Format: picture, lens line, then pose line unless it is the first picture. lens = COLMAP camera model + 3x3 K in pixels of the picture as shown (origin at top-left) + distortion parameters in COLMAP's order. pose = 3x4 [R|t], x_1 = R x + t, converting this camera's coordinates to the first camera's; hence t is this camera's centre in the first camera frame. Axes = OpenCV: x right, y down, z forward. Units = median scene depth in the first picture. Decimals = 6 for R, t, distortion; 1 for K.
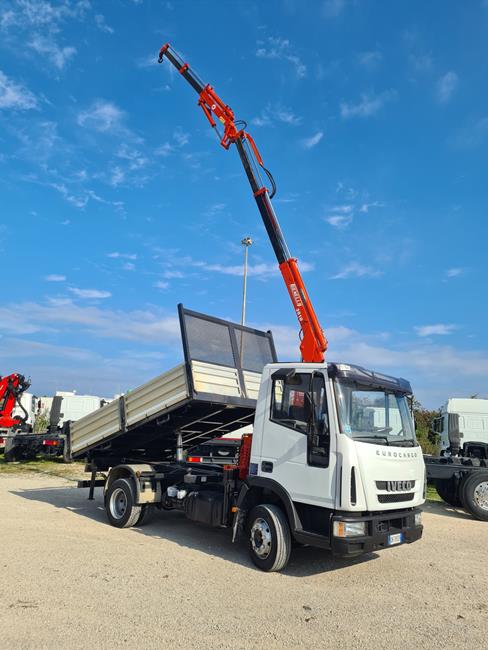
lens RADIAL K [[479.8, 0, 244.0], [0, 479.8, 325.0], [0, 0, 1]] dist [0.033837, -0.005191]
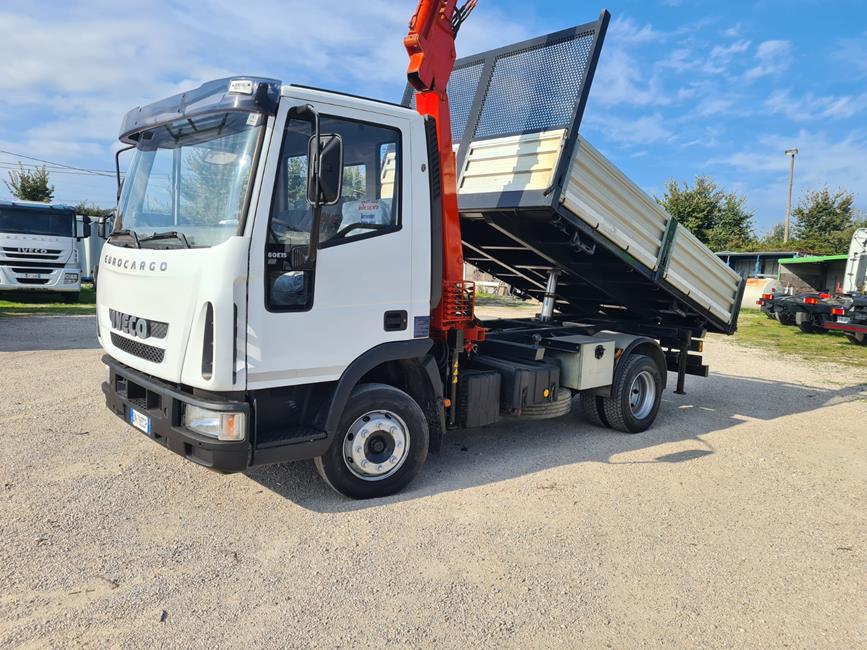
lens RADIAL K [[653.8, 0, 433.5], [0, 653.8, 325.0], [0, 0, 1]] dist [0.034802, -0.000373]
pose [[-0.106367, 0.028201, -0.993927, 0.834544], [0.156040, 0.987686, 0.011325, 0.324114], [0.982007, -0.153888, -0.109458, 1.193794]]
